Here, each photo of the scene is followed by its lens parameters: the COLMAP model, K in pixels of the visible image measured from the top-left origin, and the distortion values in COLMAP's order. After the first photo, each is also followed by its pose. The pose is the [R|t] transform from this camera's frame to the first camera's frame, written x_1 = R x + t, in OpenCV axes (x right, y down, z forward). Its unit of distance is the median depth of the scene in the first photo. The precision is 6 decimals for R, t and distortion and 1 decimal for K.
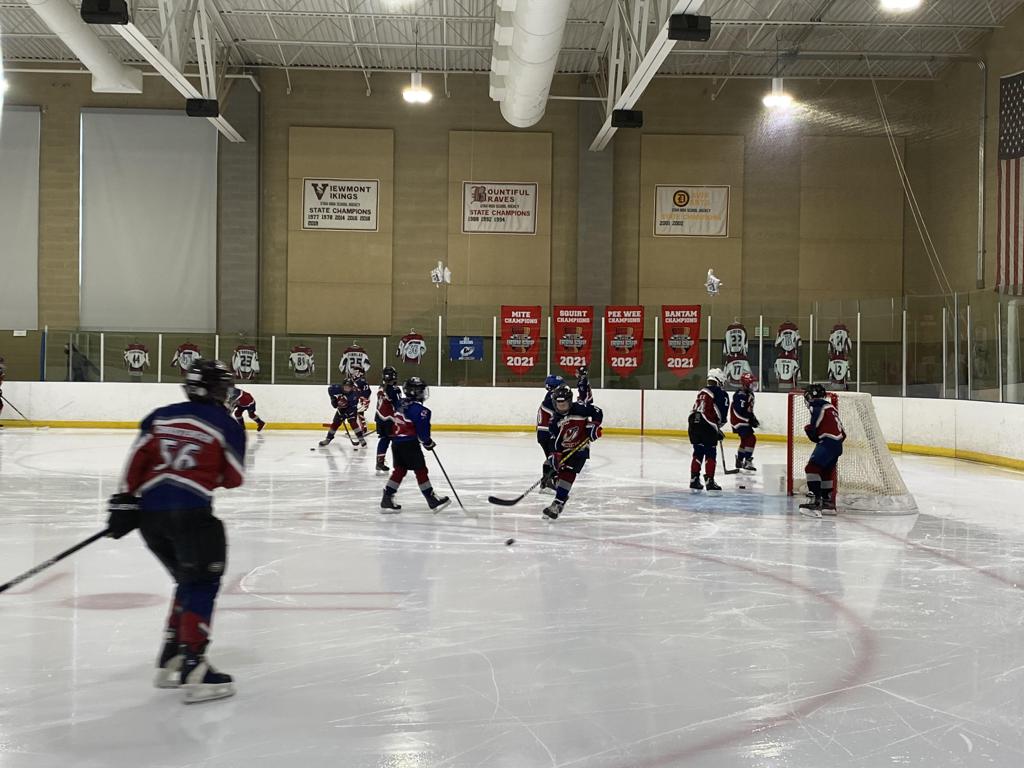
lens RADIAL K [[1375.7, 0, 513.4], [0, 1375.7, 379.2], [0, 0, 1]] dist [0.129908, 0.000000]
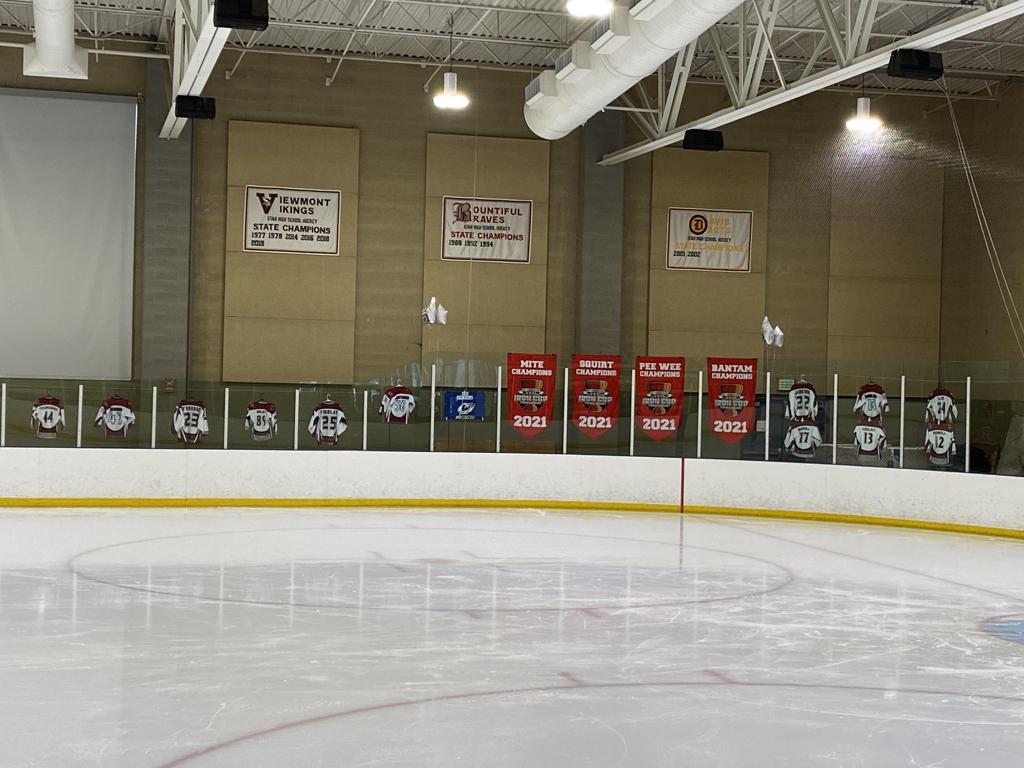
lens RADIAL K [[1743.4, 0, 511.1], [0, 1743.4, 376.3], [0, 0, 1]] dist [0.201166, 0.000000]
pose [[0.978587, 0.011470, 0.205512, -0.219899], [-0.010064, 0.999918, -0.007885, -0.031628], [-0.205585, 0.005648, 0.978623, -0.013474]]
